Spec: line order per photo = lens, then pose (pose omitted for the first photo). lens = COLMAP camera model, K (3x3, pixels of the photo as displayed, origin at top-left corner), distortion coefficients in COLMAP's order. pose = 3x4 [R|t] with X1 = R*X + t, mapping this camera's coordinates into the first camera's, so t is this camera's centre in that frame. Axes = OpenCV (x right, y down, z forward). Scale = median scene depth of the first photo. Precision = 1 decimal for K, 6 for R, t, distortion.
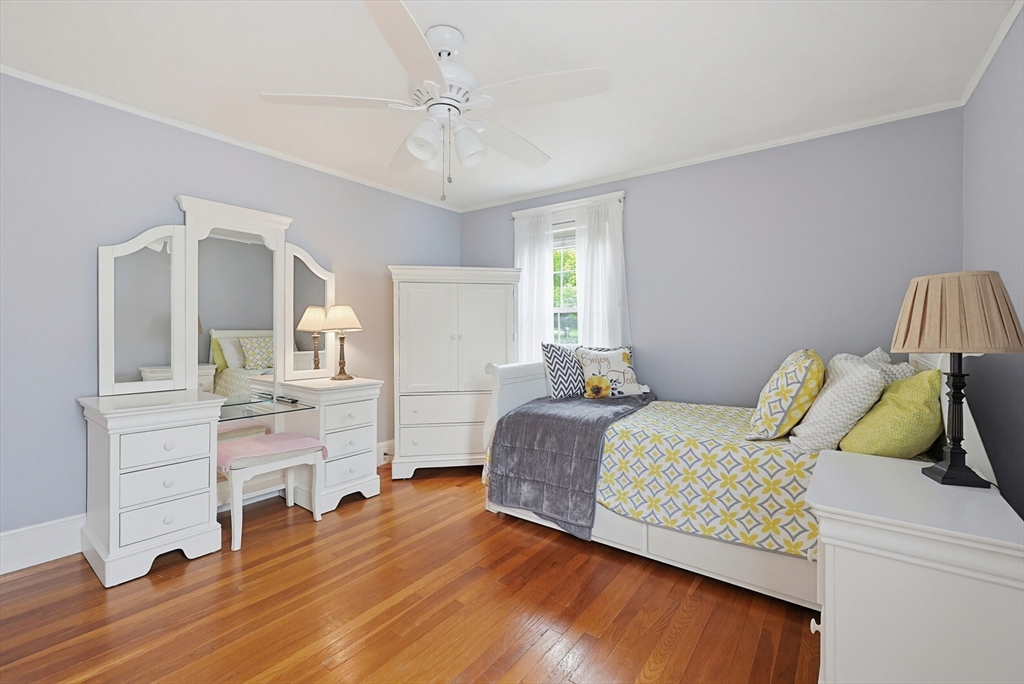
lens RADIAL K [[442.3, 0, 514.8], [0, 442.3, 337.2], [0, 0, 1]] dist [0.000326, -0.000195]
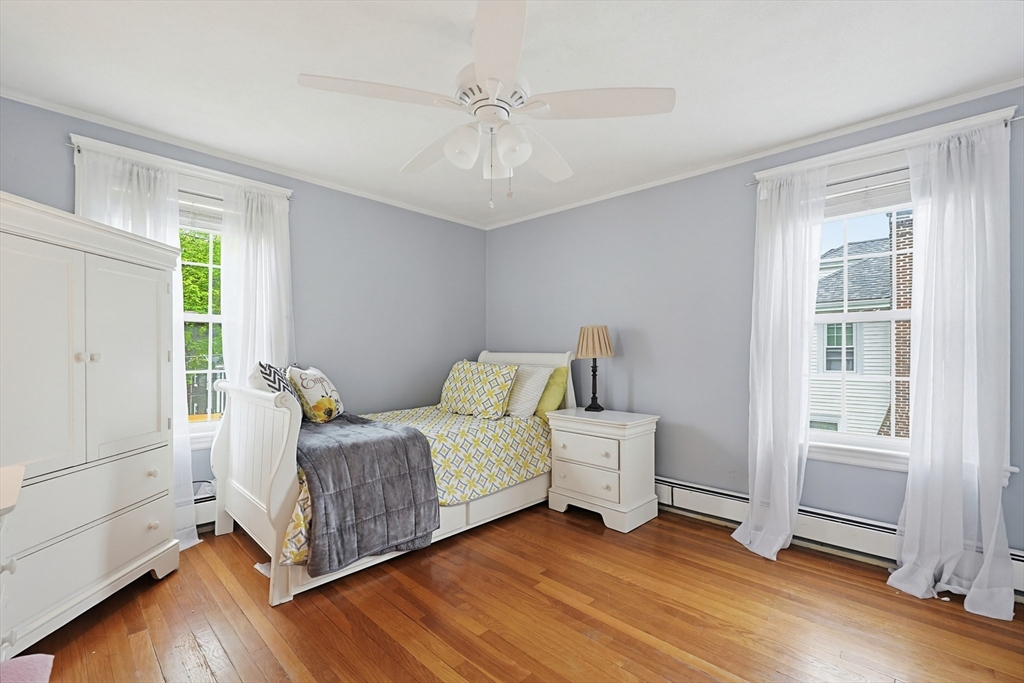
lens RADIAL K [[442.3, 0, 516.2], [0, 442.3, 348.2], [0, 0, 1]] dist [0.000326, -0.000195]
pose [[0.124604, 0.009017, 0.992166, -0.783433], [0.011313, 0.999881, -0.010508, 0.002205], [-0.992142, 0.012534, 0.124487, 0.598144]]
